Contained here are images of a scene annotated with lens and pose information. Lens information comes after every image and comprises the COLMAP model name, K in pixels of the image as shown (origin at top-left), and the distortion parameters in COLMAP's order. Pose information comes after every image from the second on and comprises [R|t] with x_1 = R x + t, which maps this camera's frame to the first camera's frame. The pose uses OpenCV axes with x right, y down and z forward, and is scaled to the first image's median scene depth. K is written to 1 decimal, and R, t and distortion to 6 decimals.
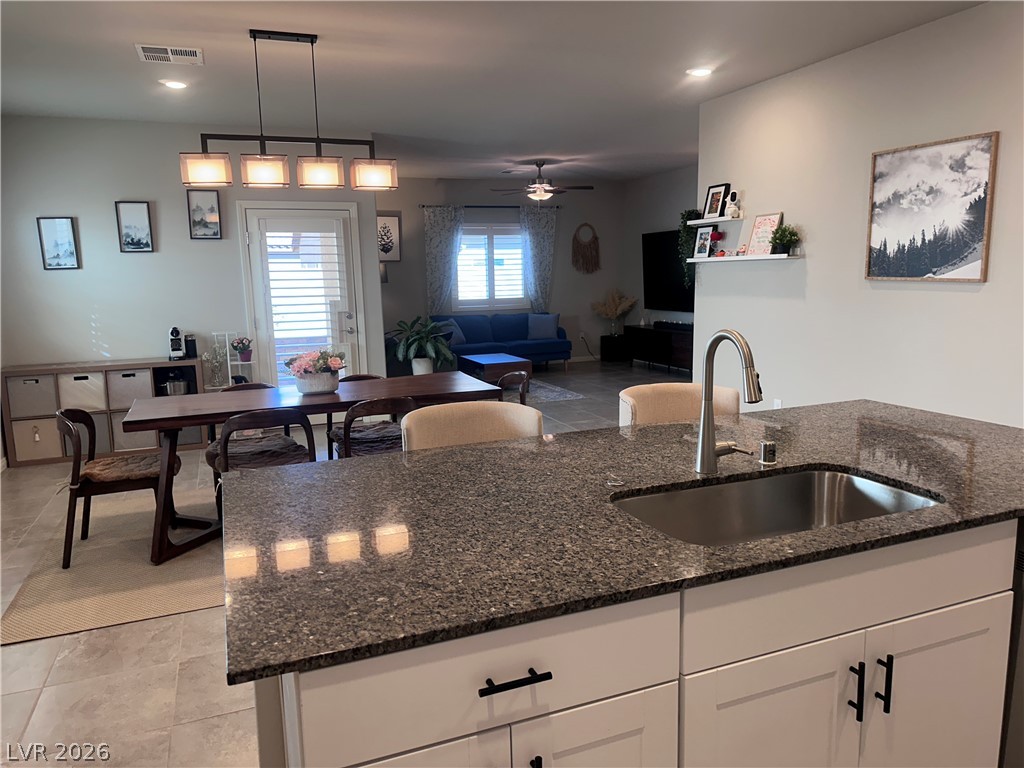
lens RADIAL K [[714.3, 0, 507.7], [0, 714.3, 394.7], [0, 0, 1]] dist [0.046630, -0.056921]
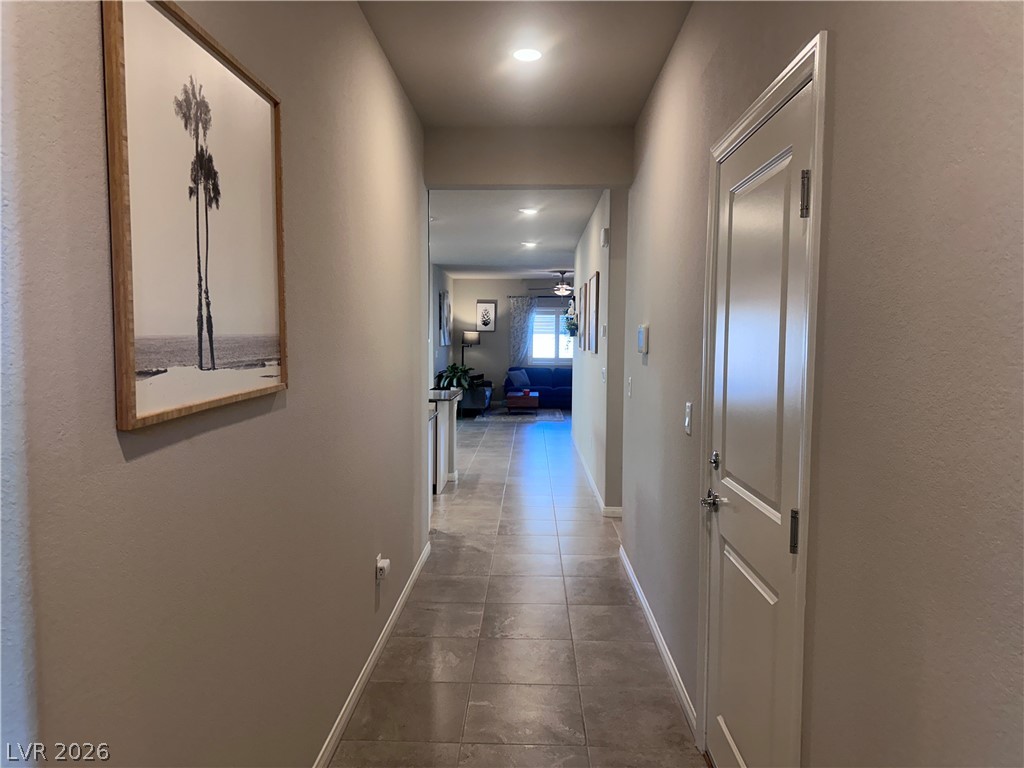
lens RADIAL K [[714.3, 0, 512.5], [0, 714.3, 381.8], [0, 0, 1]] dist [0.046630, -0.056921]
pose [[0.920260, 0.048643, -0.388271, 0.475930], [-0.090505, 0.991798, -0.090255, 0.055544], [0.380696, 0.118198, 0.917115, -0.376468]]
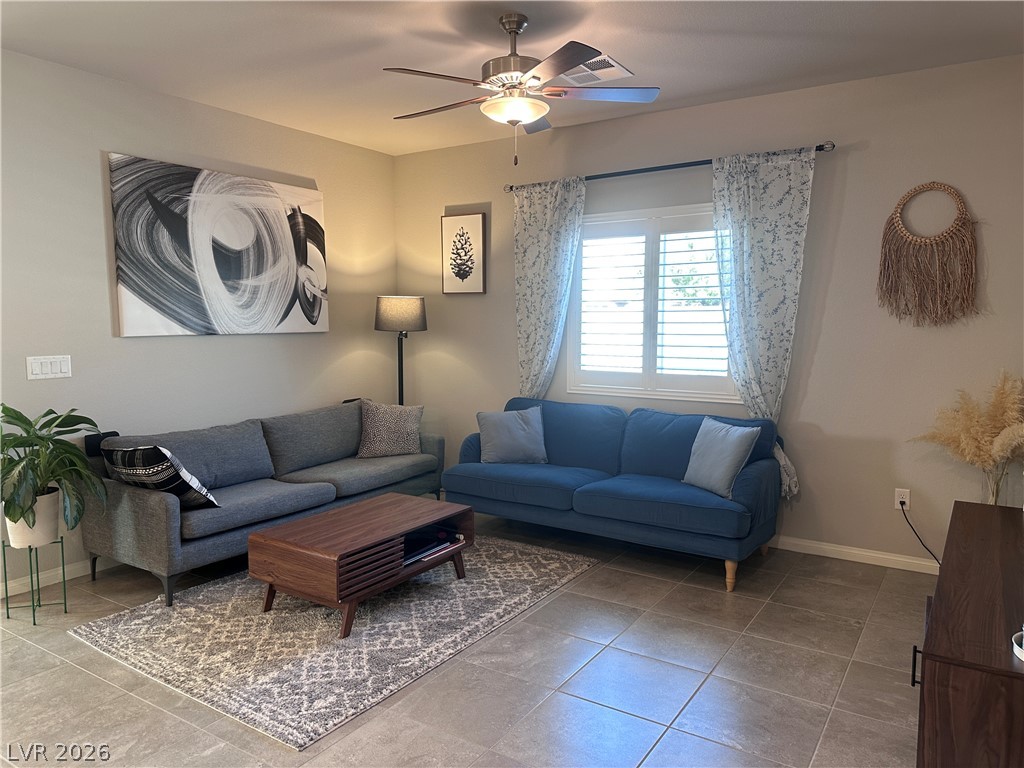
lens RADIAL K [[714.3, 0, 486.0], [0, 714.3, 387.5], [0, 0, 1]] dist [0.046630, -0.056921]
pose [[0.569113, 0.101420, -0.815981, 0.297663], [-0.148021, 0.988789, 0.019660, -0.122880], [0.808827, 0.109593, 0.577744, 0.673408]]
